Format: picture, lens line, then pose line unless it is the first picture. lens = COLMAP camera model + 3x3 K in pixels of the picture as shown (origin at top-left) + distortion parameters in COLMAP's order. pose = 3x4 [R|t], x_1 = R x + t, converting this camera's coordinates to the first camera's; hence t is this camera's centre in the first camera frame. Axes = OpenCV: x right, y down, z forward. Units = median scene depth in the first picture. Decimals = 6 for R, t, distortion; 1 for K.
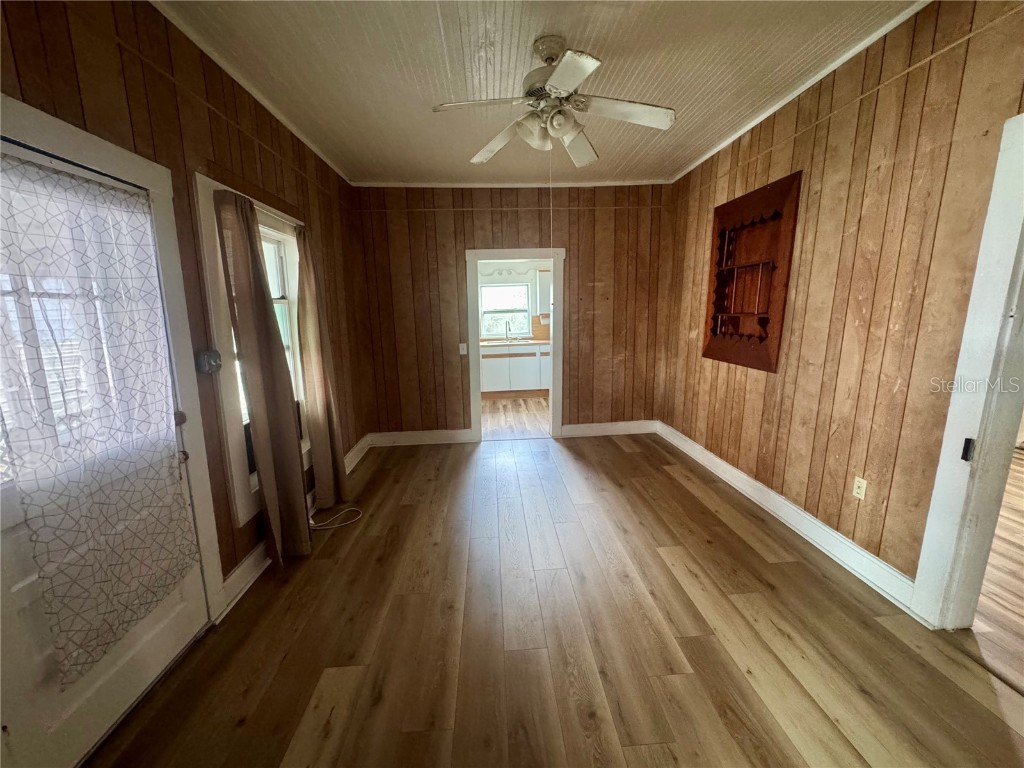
lens RADIAL K [[407.8, 0, 512.3], [0, 407.8, 384.8], [0, 0, 1]] dist [-0.000761, -0.000045]
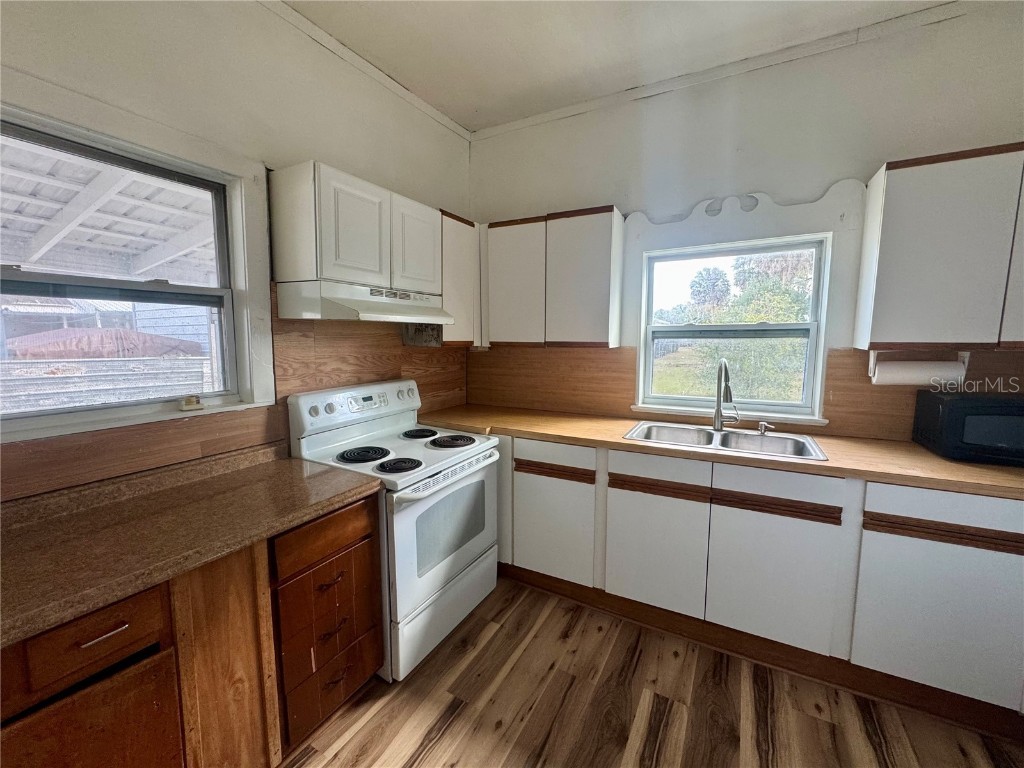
lens RADIAL K [[407.8, 0, 513.4], [0, 407.8, 382.1], [0, 0, 1]] dist [-0.000761, -0.000045]
pose [[0.835715, 0.078299, -0.543553, 0.022344], [-0.117347, 0.992384, -0.037467, -0.115509], [0.536480, 0.095096, 0.838538, 0.676327]]
